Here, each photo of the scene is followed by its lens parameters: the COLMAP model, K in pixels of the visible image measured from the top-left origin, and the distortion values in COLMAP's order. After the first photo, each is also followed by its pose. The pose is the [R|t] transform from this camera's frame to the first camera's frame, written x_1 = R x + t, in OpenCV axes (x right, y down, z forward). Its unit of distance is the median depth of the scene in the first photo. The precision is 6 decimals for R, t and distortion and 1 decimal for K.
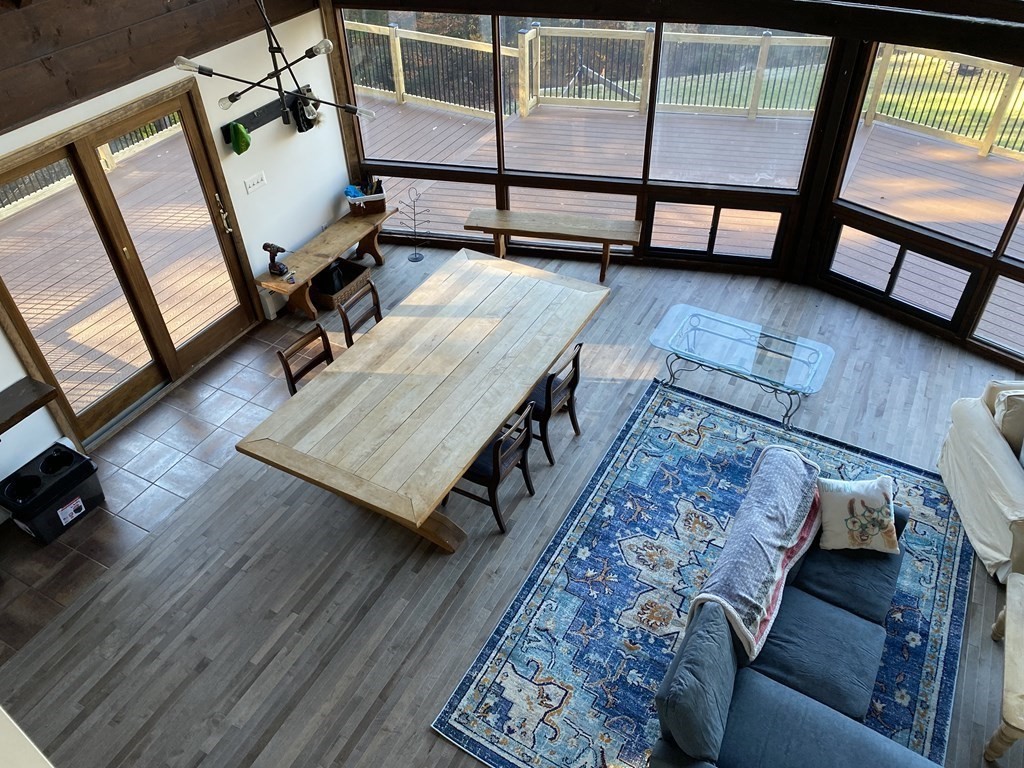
lens RADIAL K [[796.7, 0, 496.6], [0, 796.7, 370.2], [0, 0, 1]] dist [0.049539, -0.057486]
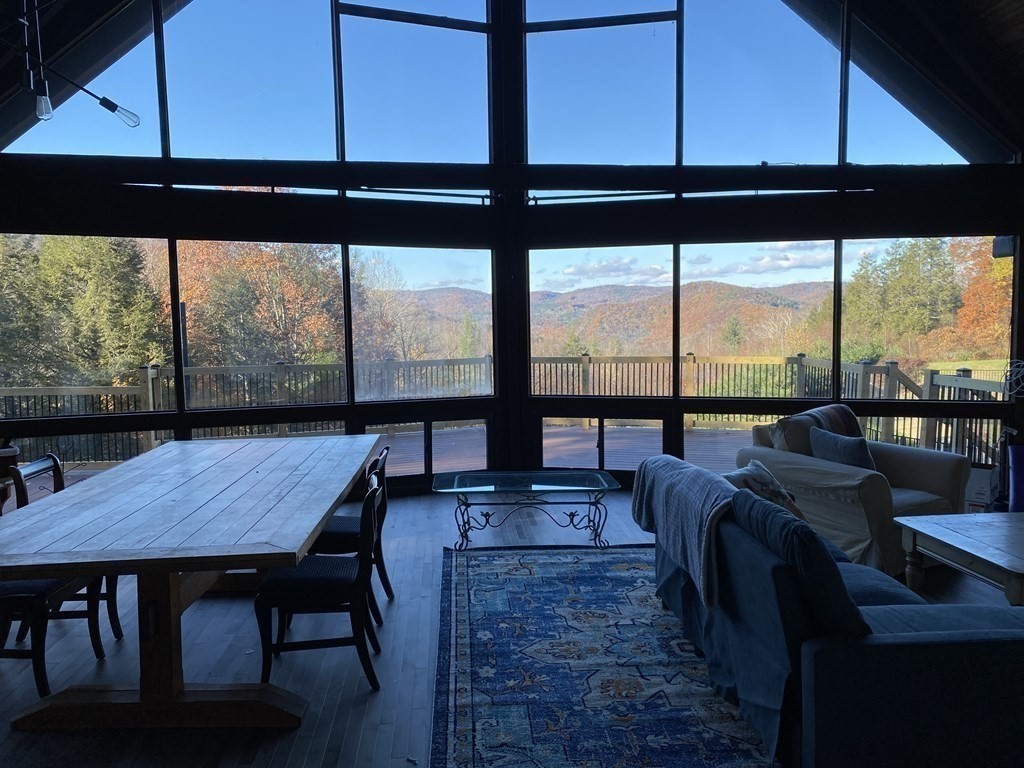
lens RADIAL K [[796.7, 0, 503.1], [0, 796.7, 389.9], [0, 0, 1]] dist [0.049539, -0.057486]
pose [[0.830965, -0.018908, 0.556003, -0.254650], [0.347549, 0.798038, -0.492285, 0.372745], [-0.434404, 0.602310, 0.669713, 0.375708]]
